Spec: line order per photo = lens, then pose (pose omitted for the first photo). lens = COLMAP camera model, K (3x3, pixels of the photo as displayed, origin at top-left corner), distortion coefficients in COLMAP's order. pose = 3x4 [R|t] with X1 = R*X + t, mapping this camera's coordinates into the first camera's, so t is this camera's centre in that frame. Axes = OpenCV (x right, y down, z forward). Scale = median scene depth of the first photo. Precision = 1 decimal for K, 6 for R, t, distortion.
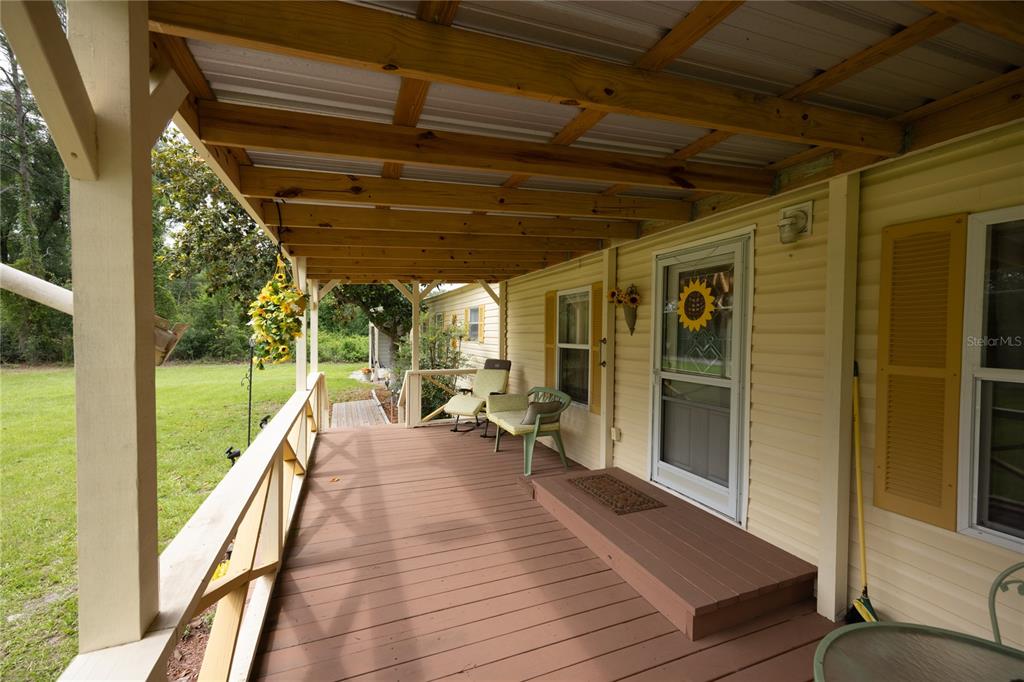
lens RADIAL K [[408.3, 0, 509.8], [0, 408.3, 337.0], [0, 0, 1]] dist [0.011864, 0.000040]
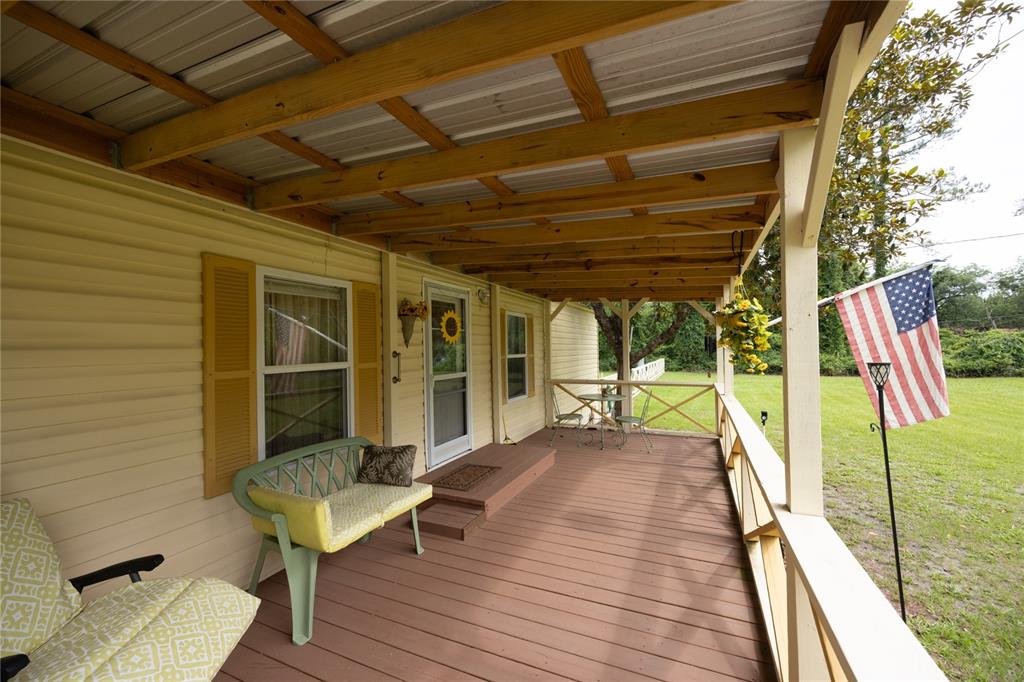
lens RADIAL K [[408.3, 0, 514.6], [0, 408.3, 342.2], [0, 0, 1]] dist [0.011864, 0.000040]
pose [[-0.699981, 0.003353, 0.714154, -0.677282], [0.008370, 0.999959, 0.003509, -0.021078], [-0.714113, 0.008433, -0.699980, 1.644789]]
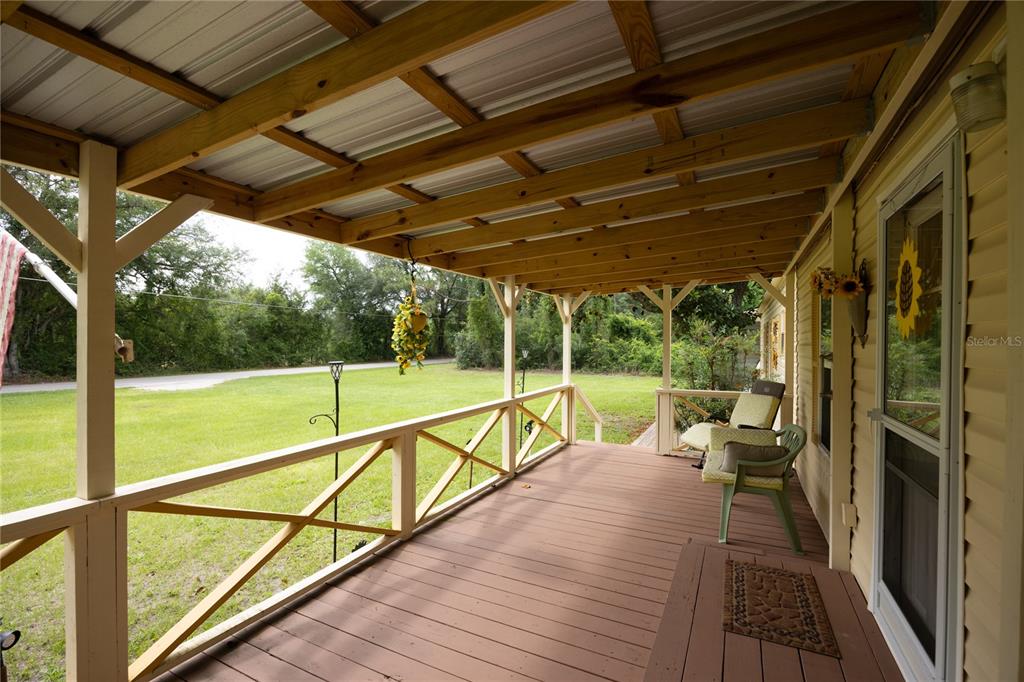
lens RADIAL K [[451.4, 0, 521.8], [0, 451.4, 340.9], [0, 0, 1]] dist [-0.003359, -0.000008]
pose [[0.677154, -0.011705, -0.735749, 0.470296], [-0.003839, 0.999804, -0.019439, 0.000747], [0.735832, 0.015988, 0.676976, 0.237402]]
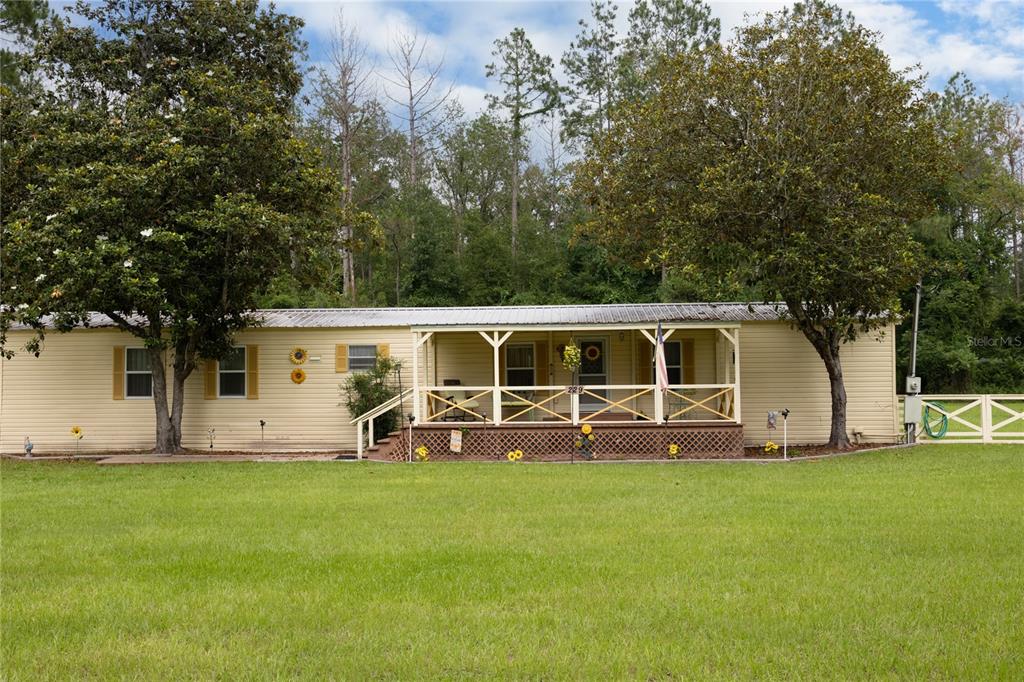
lens RADIAL K [[961.9, 0, 511.9], [0, 961.9, 341.6], [0, 0, 1]] dist [0.001666, 0.000000]
pose [[0.412103, 0.017752, 0.910964, -6.090338], [0.027319, 0.999120, -0.031828, 0.055126], [-0.910728, 0.038003, 0.411256, -1.425850]]
